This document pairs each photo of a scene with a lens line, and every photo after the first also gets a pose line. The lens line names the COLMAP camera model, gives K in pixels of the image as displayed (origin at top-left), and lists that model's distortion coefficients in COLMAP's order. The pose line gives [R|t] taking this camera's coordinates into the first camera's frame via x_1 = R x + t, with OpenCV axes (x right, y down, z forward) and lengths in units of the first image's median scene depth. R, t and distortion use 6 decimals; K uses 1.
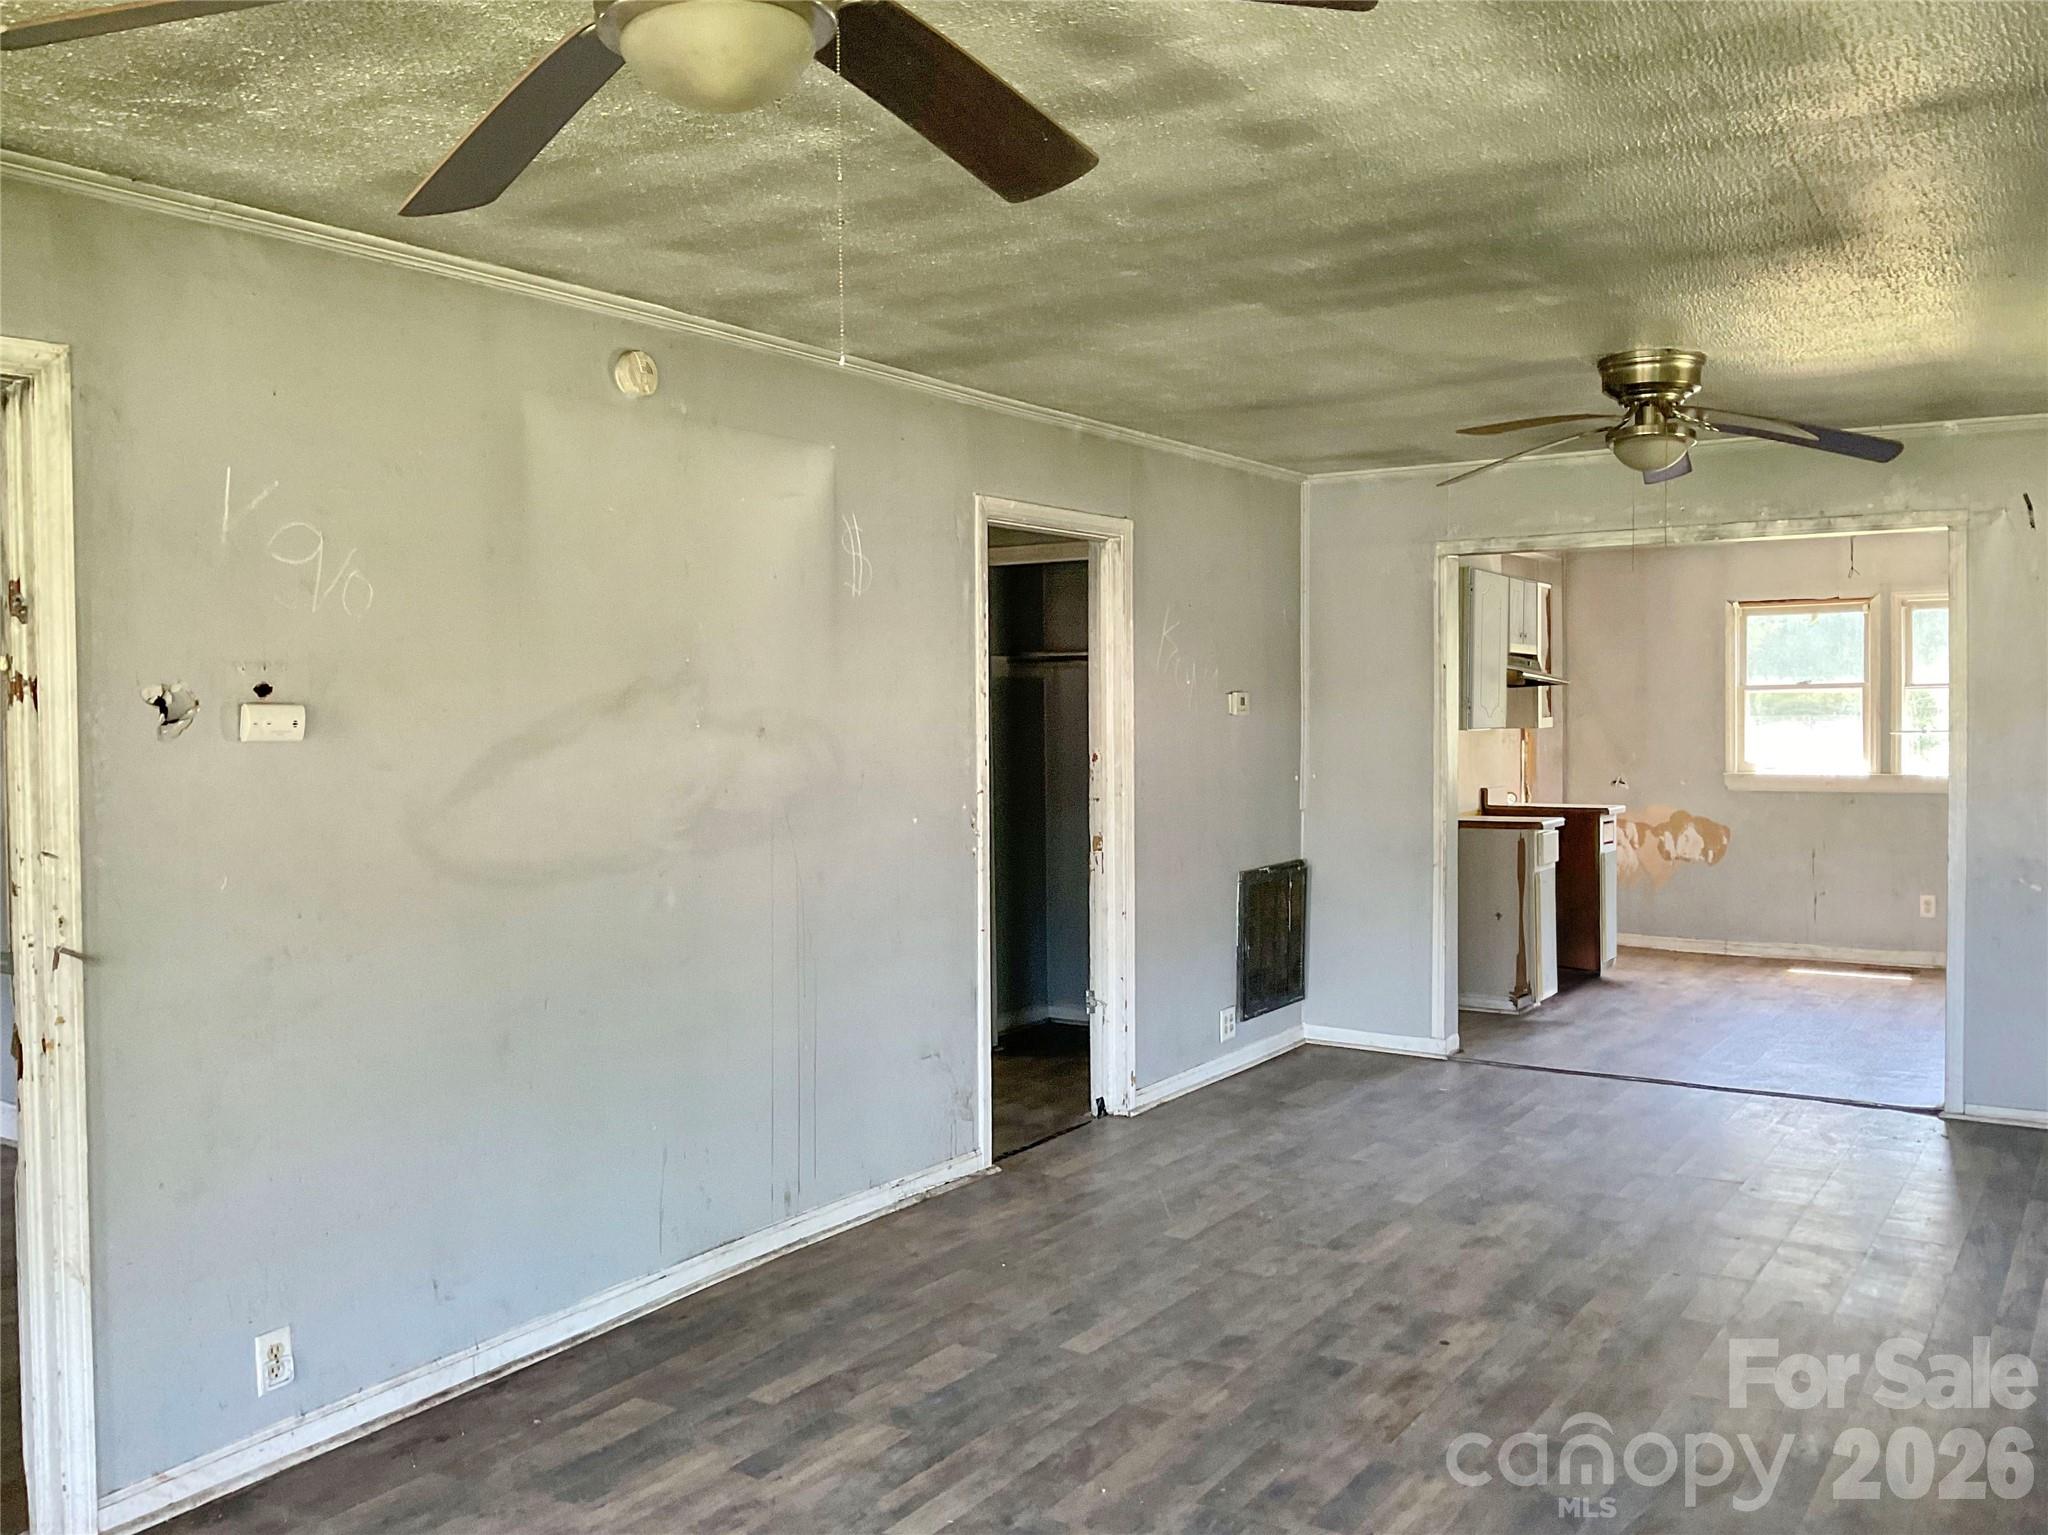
lens RADIAL K [[1749.4, 0, 1024.0], [0, 1749.4, 767.5], [0, 0, 1]] dist [0.132640, -0.287935]
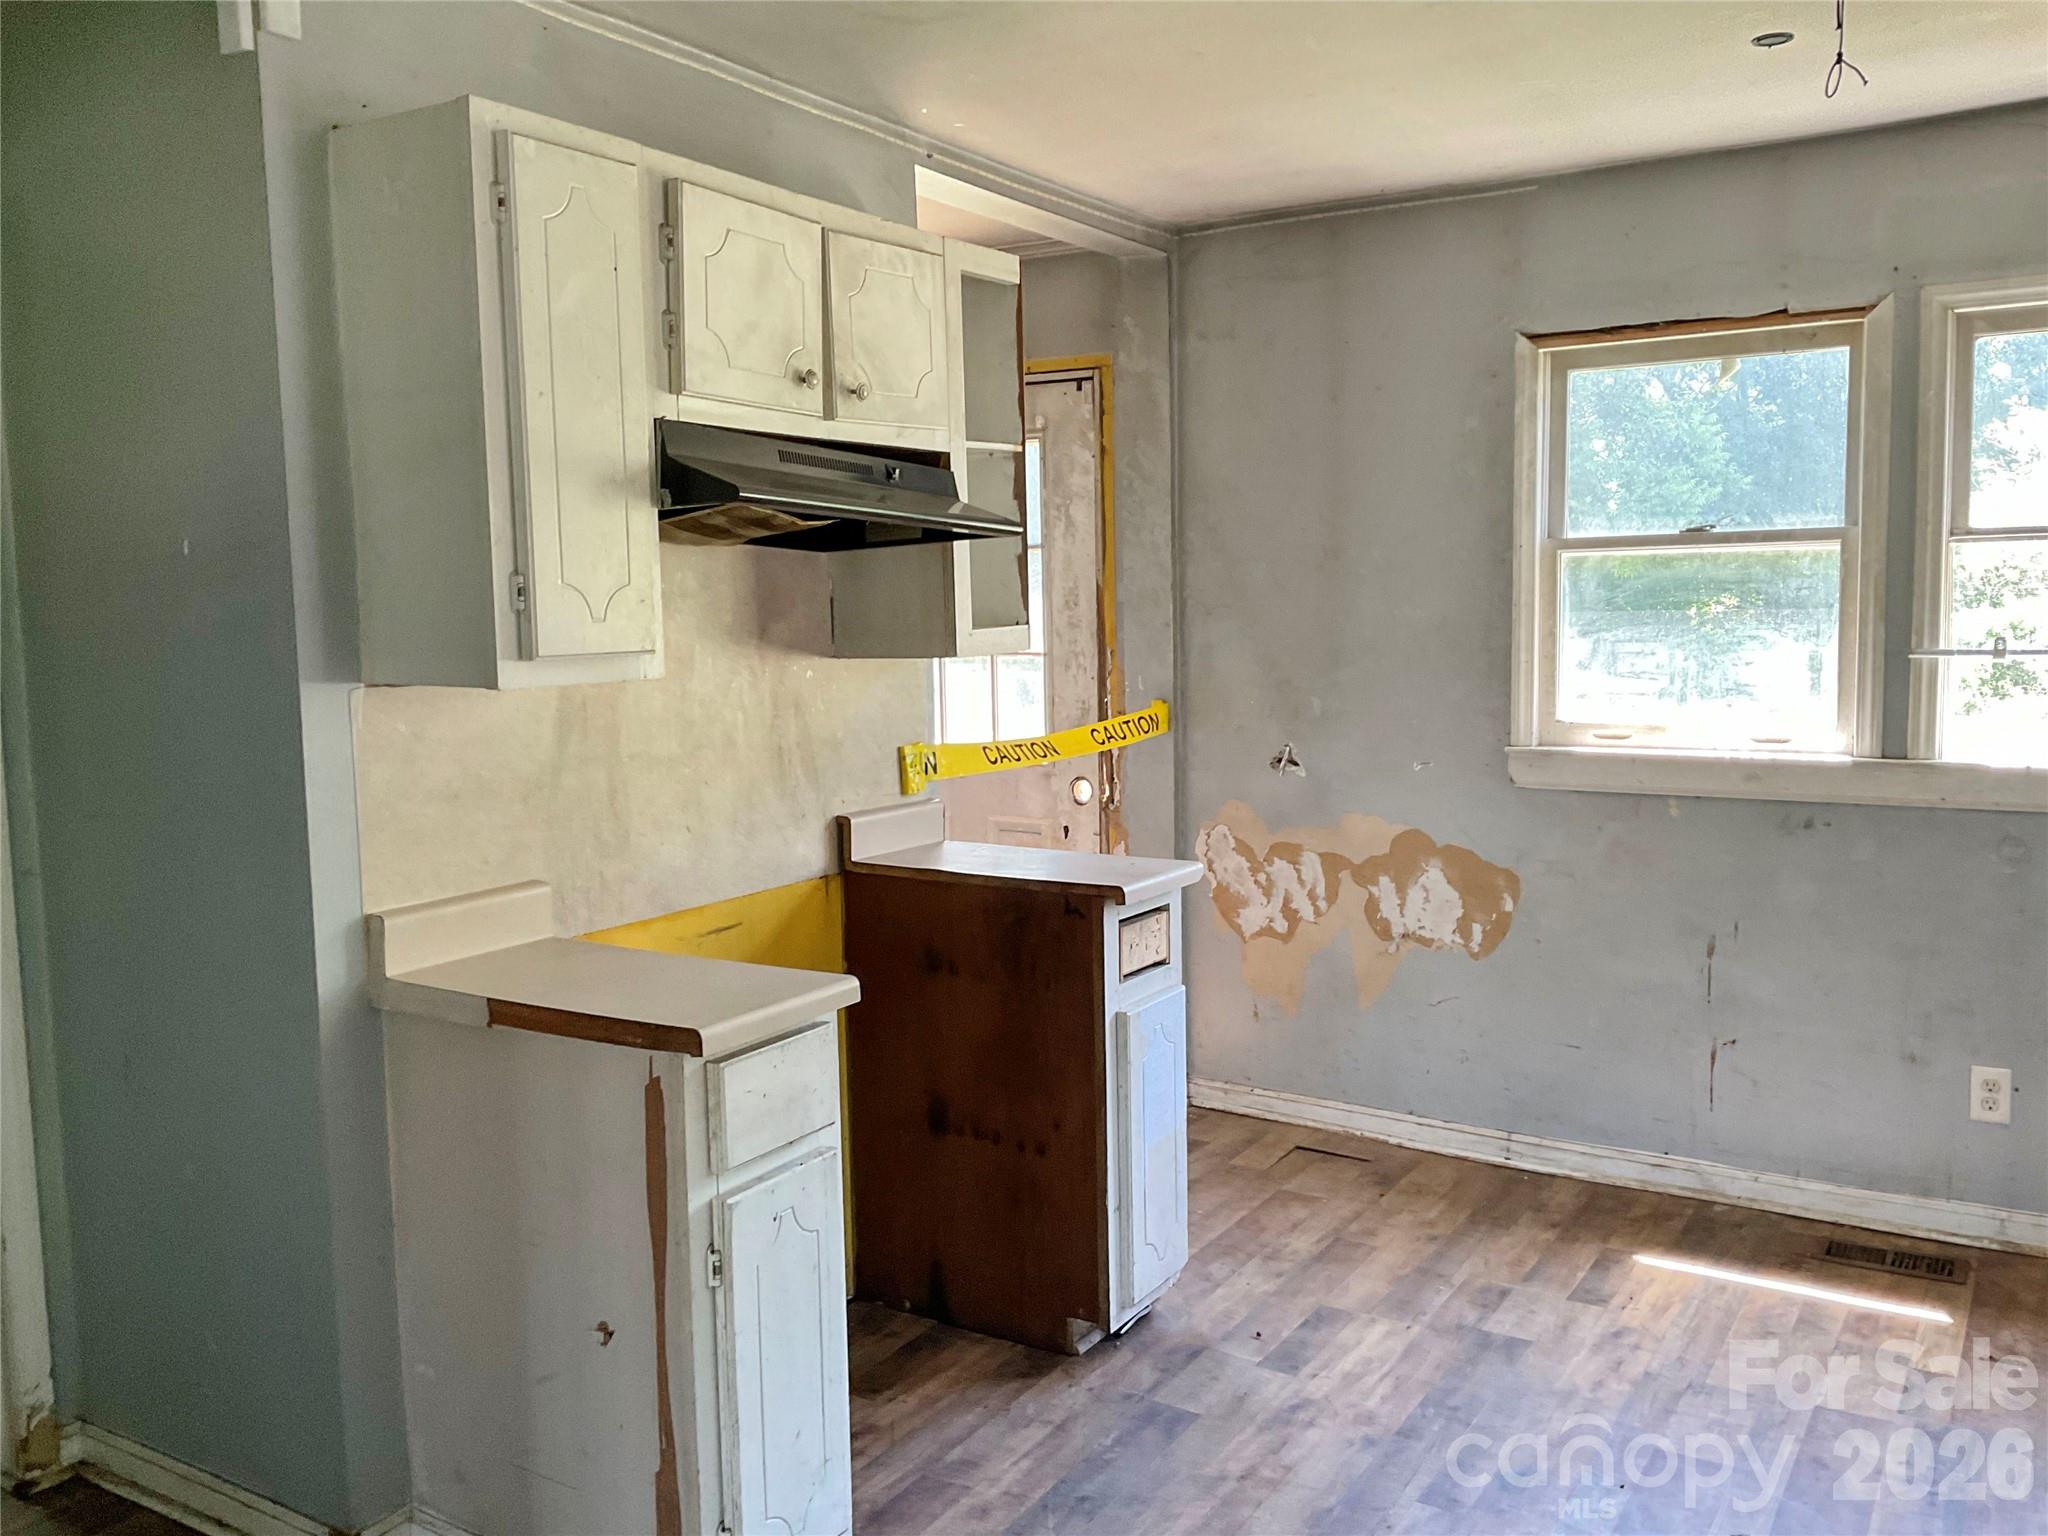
lens RADIAL K [[1736.0, 0, 1024.0], [0, 1736.0, 768.0], [0, 0, 1]] dist [0.136316, -0.251661]
pose [[0.999848, -0.009621, 0.014540, 0.456807], [0.008517, 0.997211, 0.074150, -0.040054], [-0.015213, -0.074015, 0.997141, 0.975501]]
